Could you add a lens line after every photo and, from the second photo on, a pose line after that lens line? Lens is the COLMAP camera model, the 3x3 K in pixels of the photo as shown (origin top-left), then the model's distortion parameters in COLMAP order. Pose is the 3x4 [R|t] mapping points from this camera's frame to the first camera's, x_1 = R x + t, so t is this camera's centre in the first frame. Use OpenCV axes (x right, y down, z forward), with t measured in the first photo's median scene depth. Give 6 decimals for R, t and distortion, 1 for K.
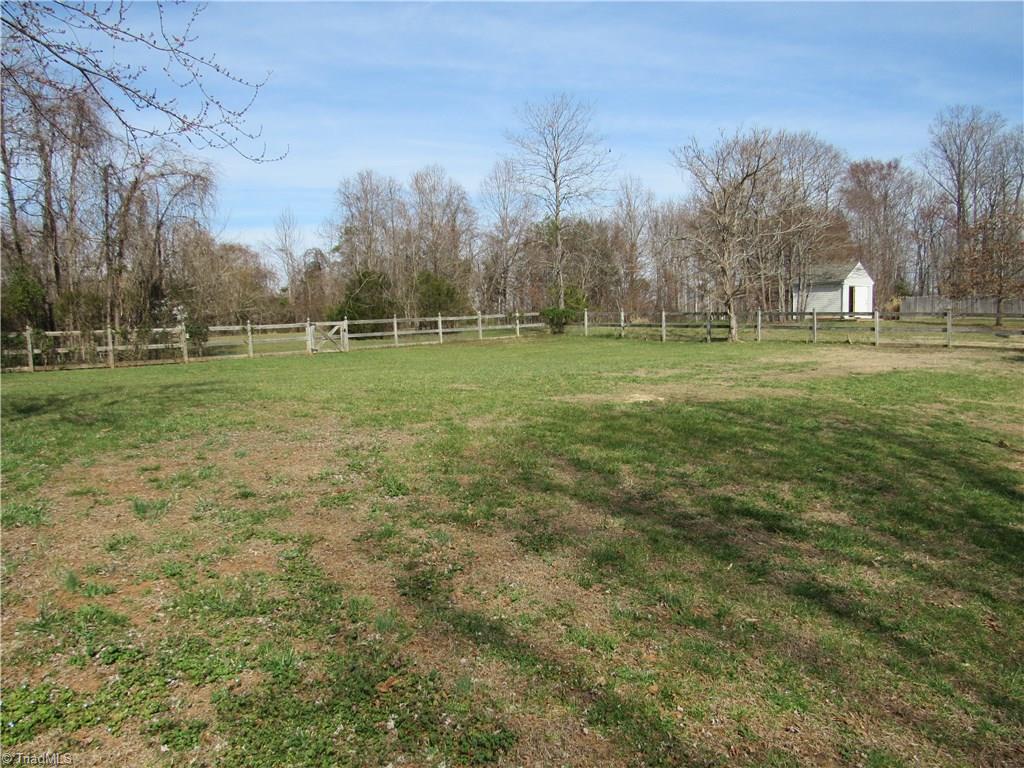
lens RADIAL K [[704.0, 0, 512.0], [0, 704.0, 384.0], [0, 0, 1]] dist [-0.059891, 0.022621]
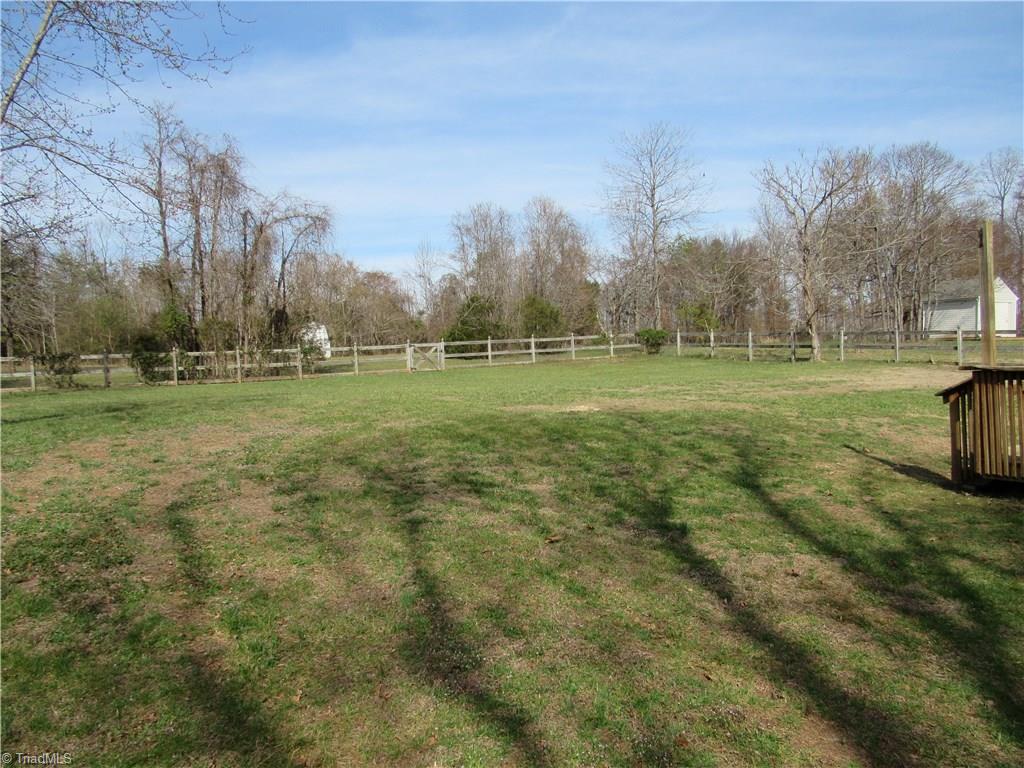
lens RADIAL K [[704.0, 0, 512.0], [0, 704.0, 384.0], [0, 0, 1]] dist [-0.059891, 0.022621]
pose [[0.978430, 0.007201, -0.206455, 0.097194], [-0.013207, 0.999528, -0.027728, 0.004589], [0.206158, 0.029856, 0.978063, -0.057598]]
